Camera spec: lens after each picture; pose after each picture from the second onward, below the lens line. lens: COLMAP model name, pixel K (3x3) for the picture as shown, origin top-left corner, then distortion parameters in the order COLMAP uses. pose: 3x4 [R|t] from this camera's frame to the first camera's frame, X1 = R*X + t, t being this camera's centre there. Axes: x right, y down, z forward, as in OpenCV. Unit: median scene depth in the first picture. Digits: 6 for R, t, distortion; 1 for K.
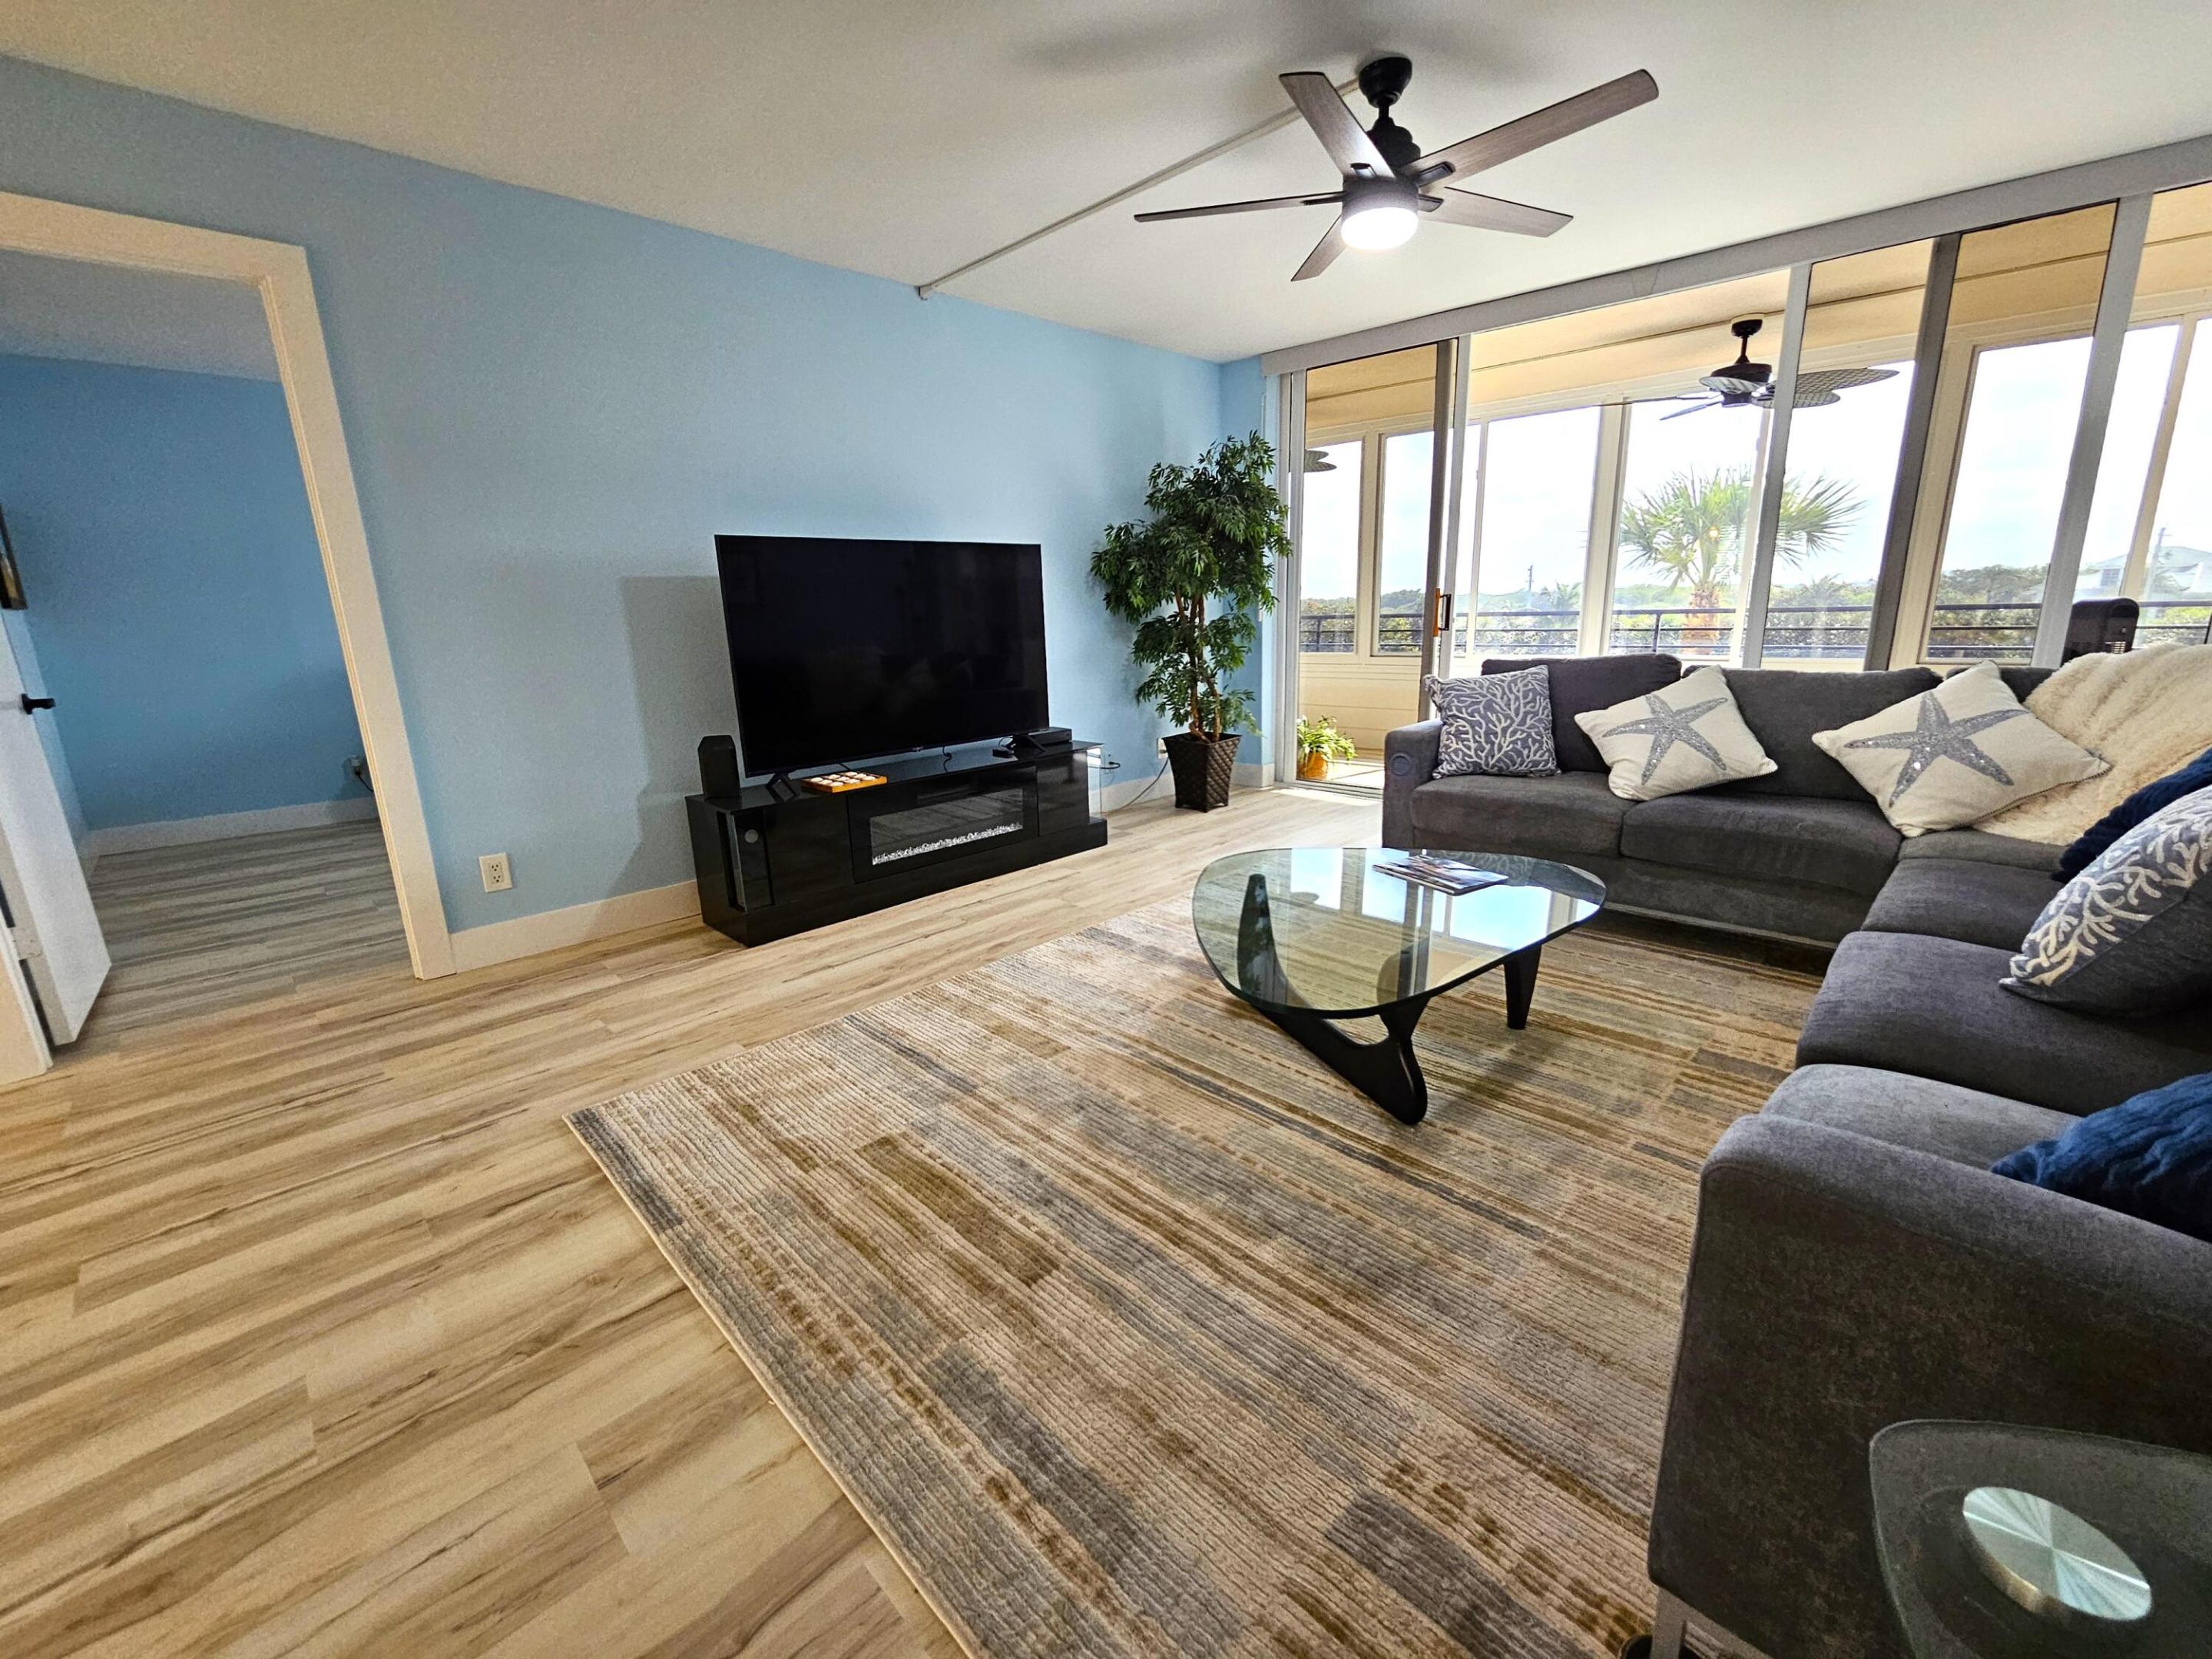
lens RADIAL K [[909.6, 0, 1104.8], [0, 909.6, 810.1], [0, 0, 1]] dist [-0.004275, 0.002083]
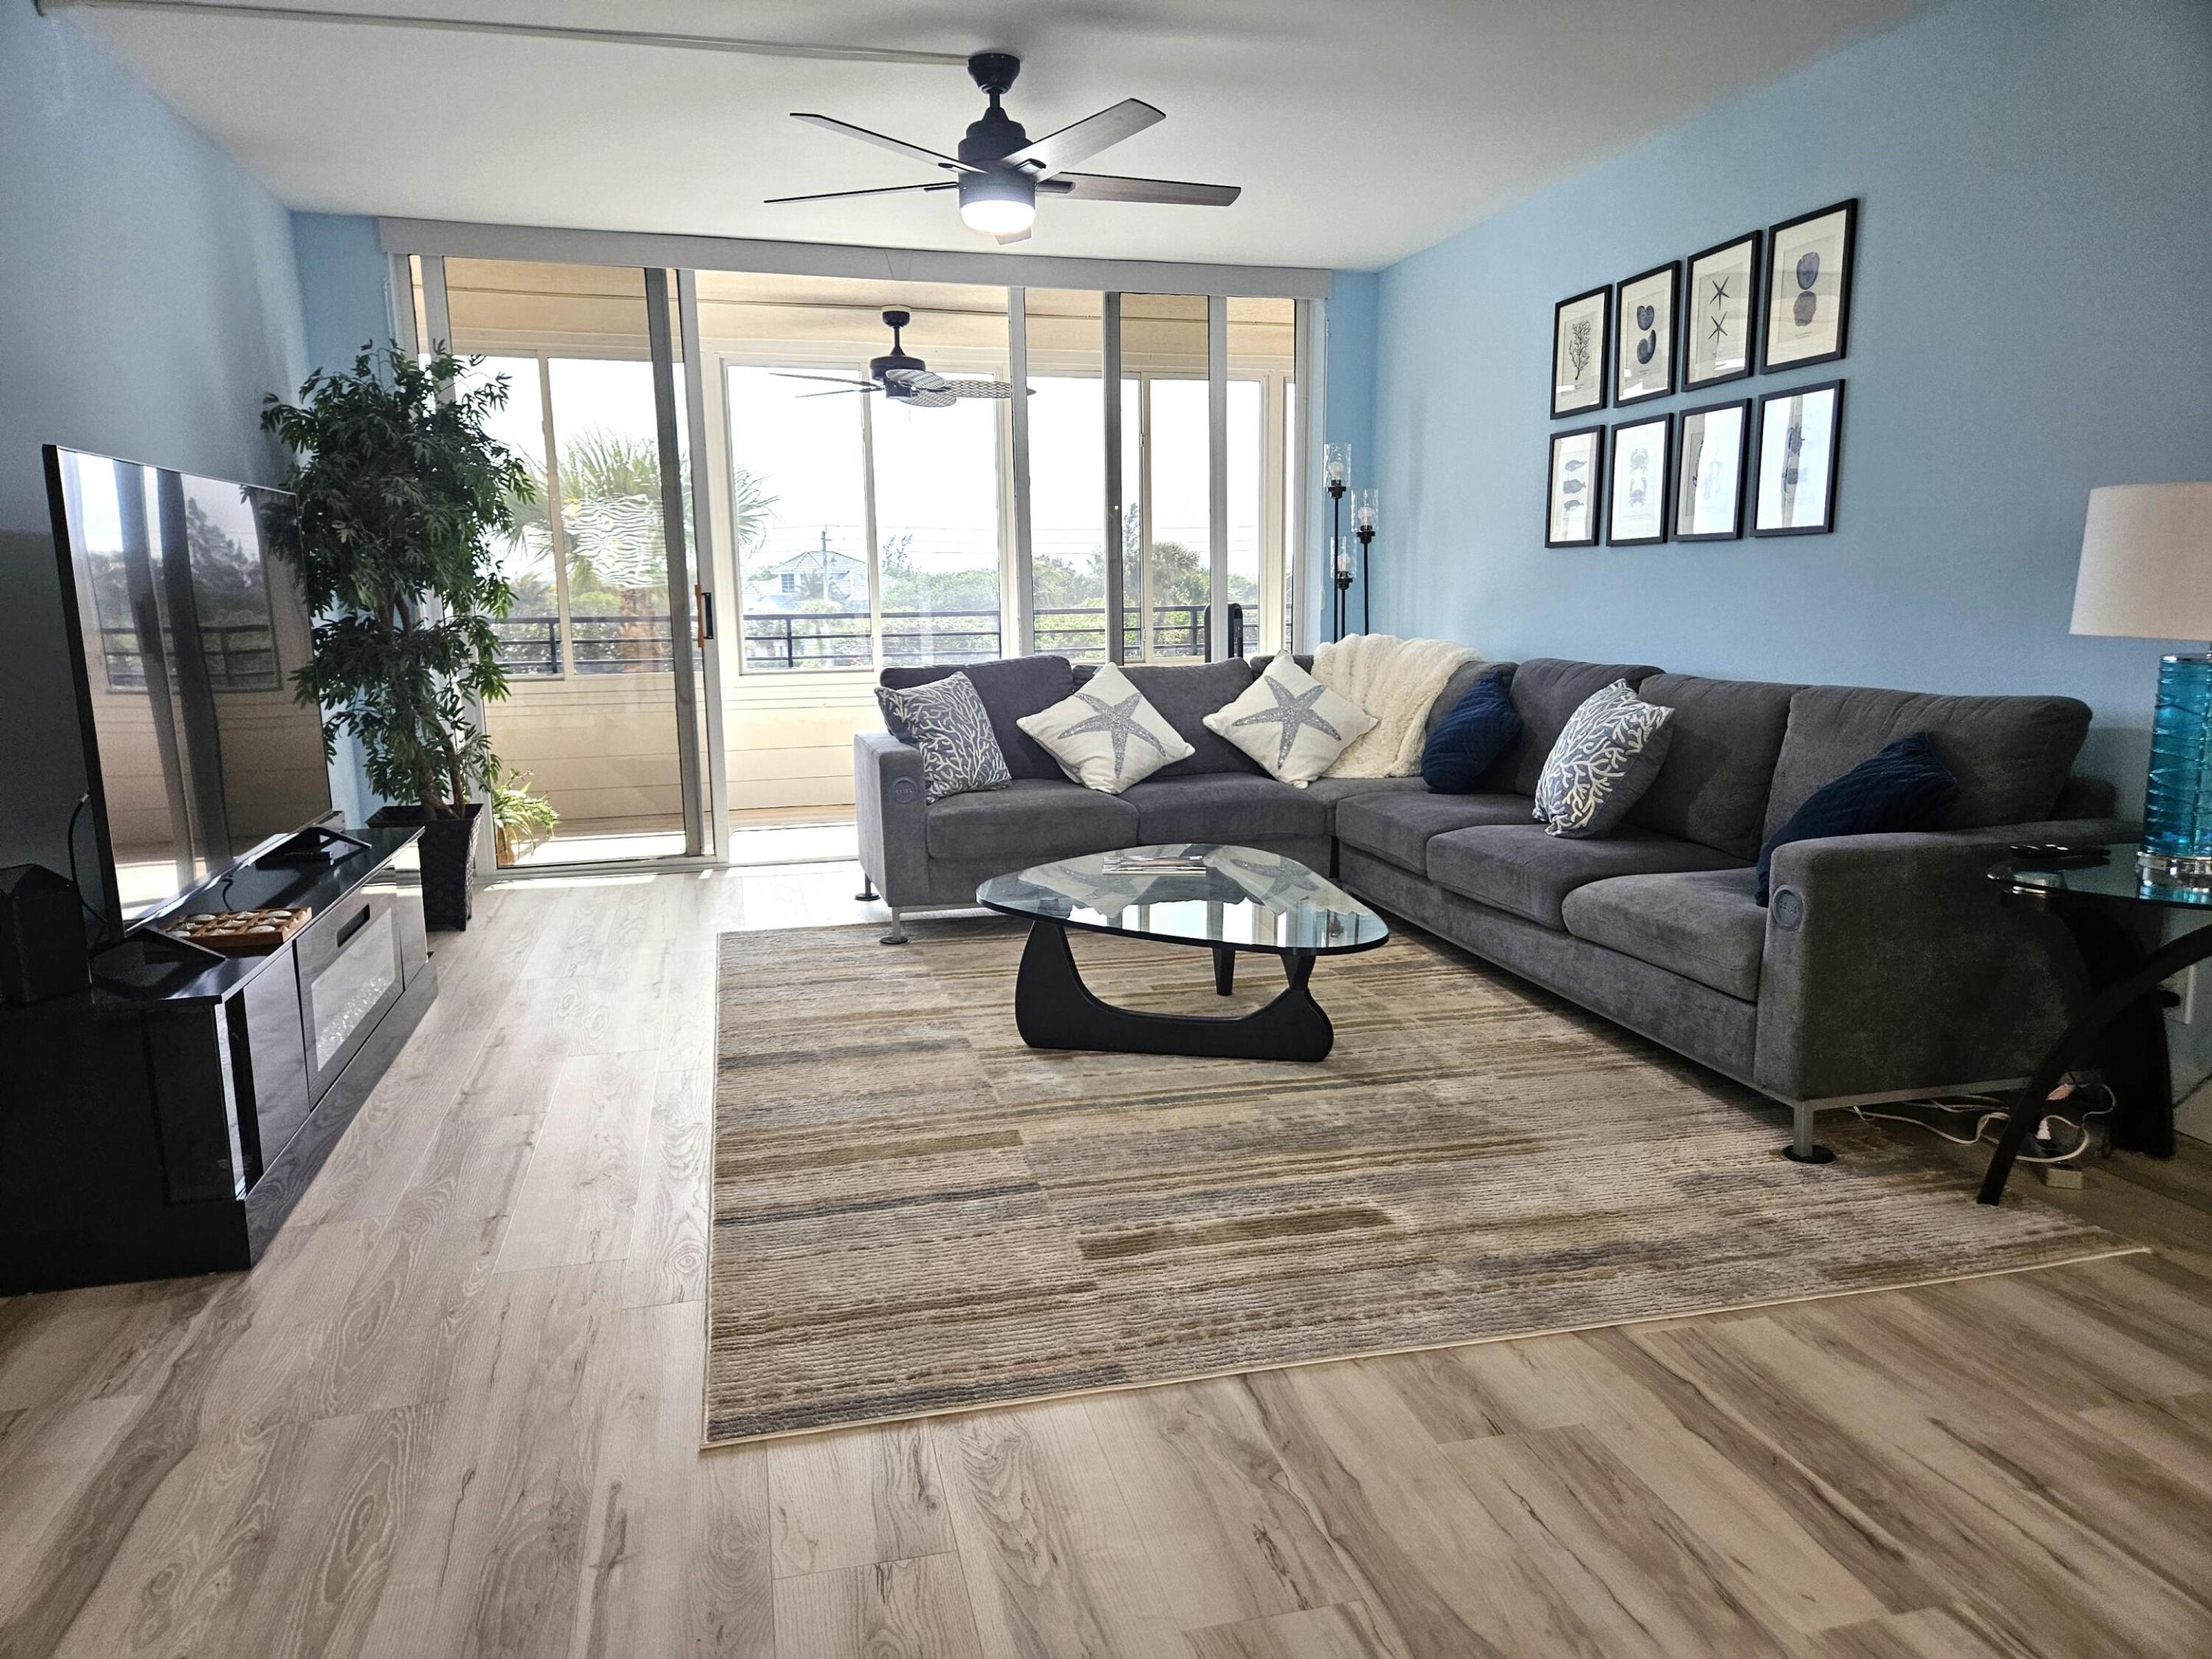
lens RADIAL K [[1467.4, 0, 1058.4], [0, 1467.4, 824.3], [0, 0, 1]] dist [0.067385, -0.048731]
pose [[0.529659, -0.119612, 0.839735, -0.925299], [0.187215, 0.982077, 0.021802, -0.027085], [-0.827292, 0.145663, 0.542559, 0.171843]]
